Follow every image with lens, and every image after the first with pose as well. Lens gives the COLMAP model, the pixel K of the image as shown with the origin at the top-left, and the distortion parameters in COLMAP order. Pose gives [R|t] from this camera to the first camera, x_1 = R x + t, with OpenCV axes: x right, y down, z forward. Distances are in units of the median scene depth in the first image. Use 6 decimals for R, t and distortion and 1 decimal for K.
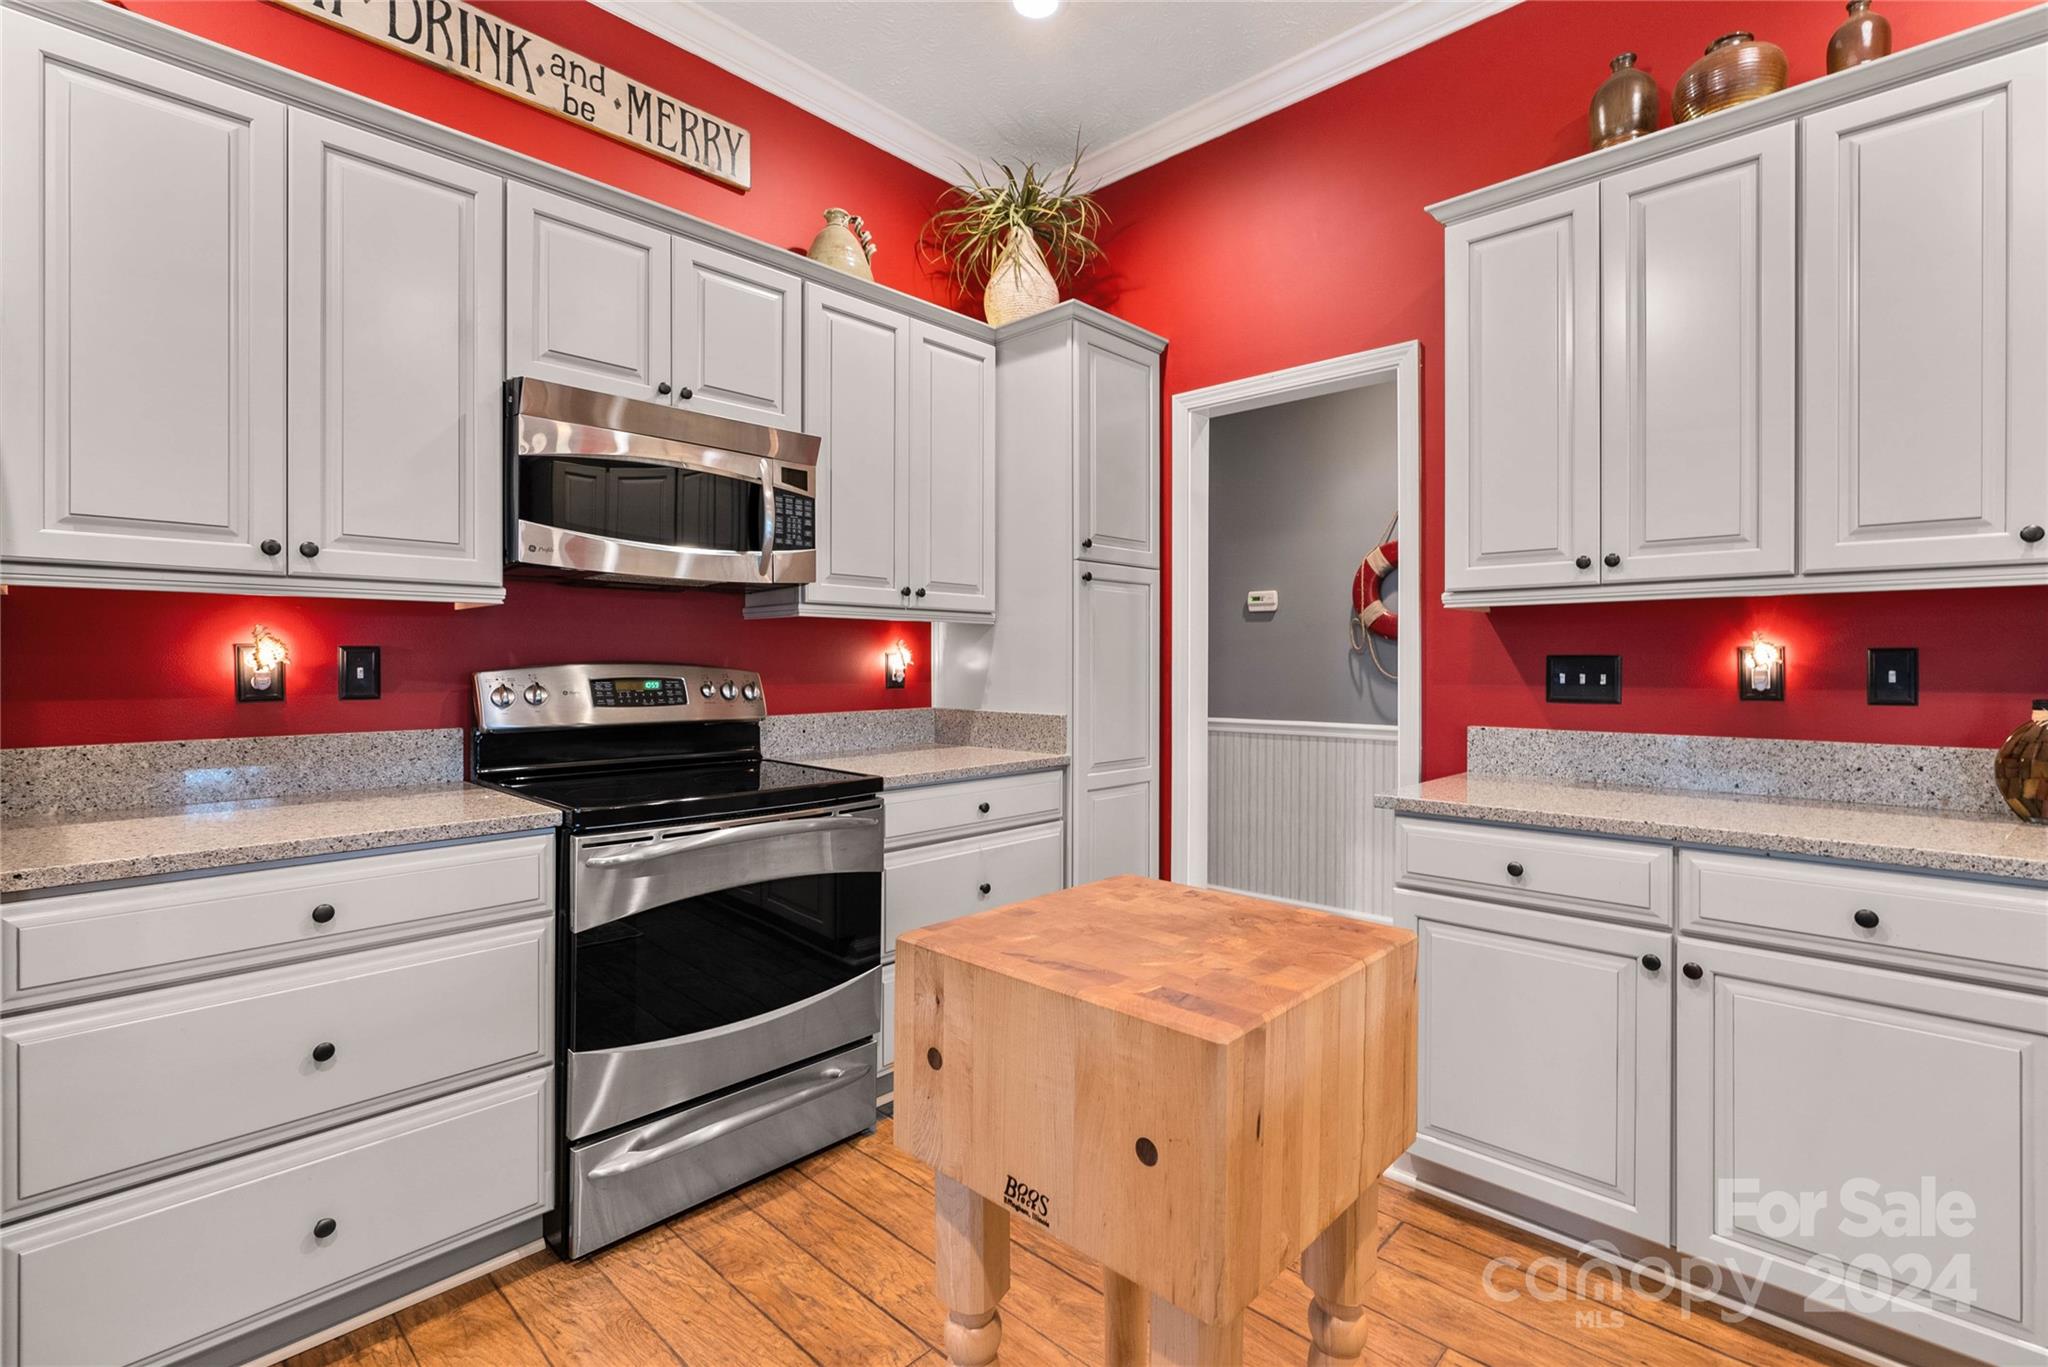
lens RADIAL K [[926.5, 0, 1024.0], [0, 926.5, 660.4], [0, 0, 1]] dist [-0.010063, -0.000037]
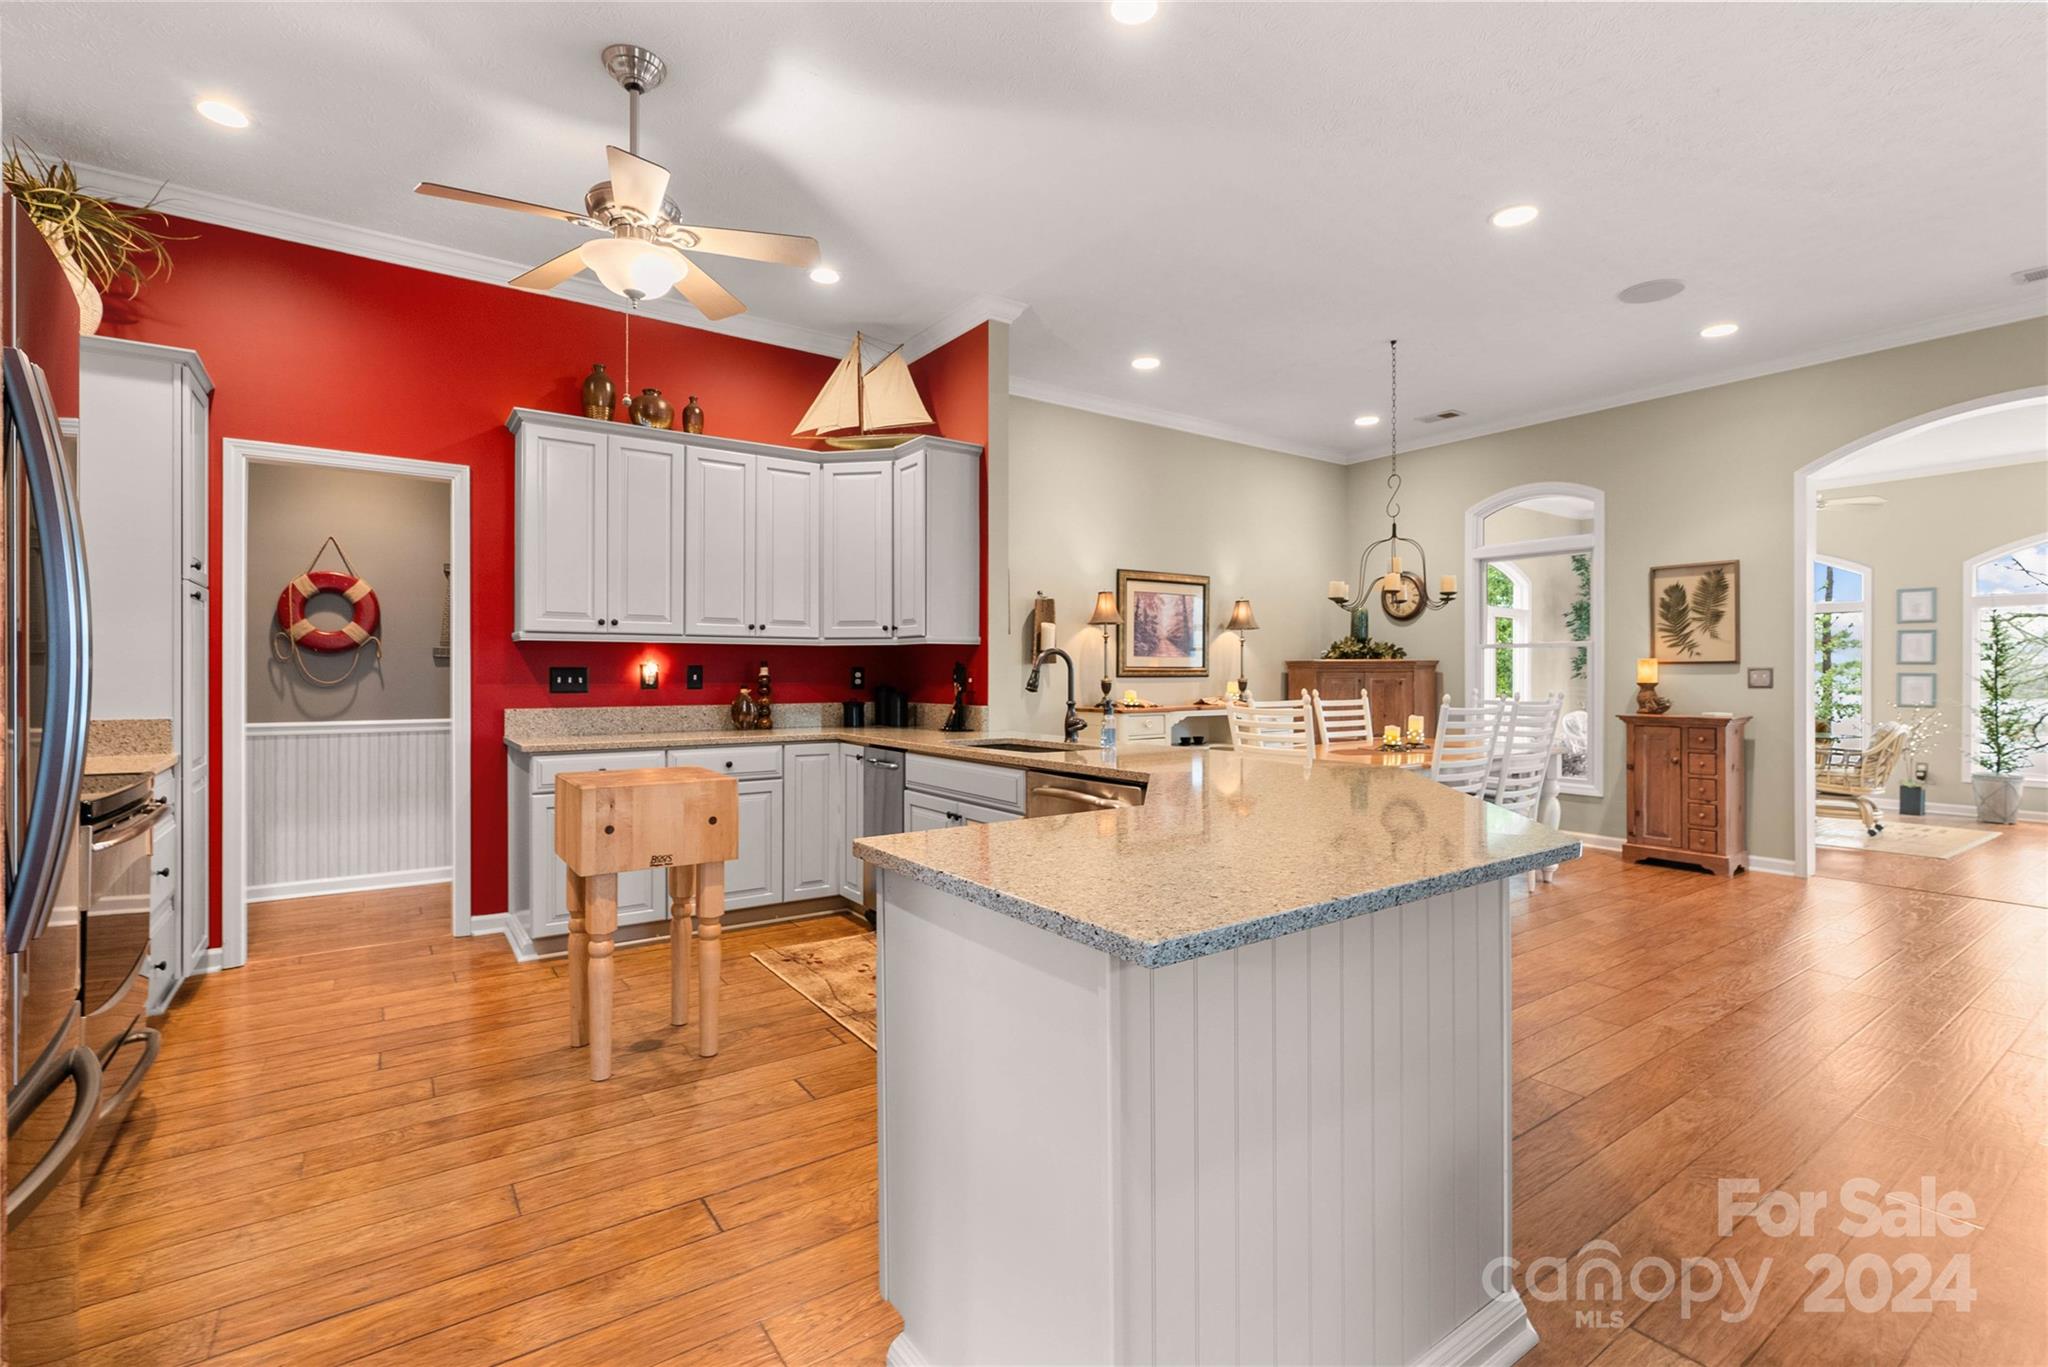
lens RADIAL K [[923.5, 0, 1033.6], [0, 923.5, 676.2], [0, 0, 1]] dist [0.000970, 0.000699]
pose [[0.185614, -0.004529, 0.982612, -1.201786], [-0.005126, 0.999971, 0.005577, -0.003599], [-0.982609, -0.006072, 0.185585, -0.305697]]
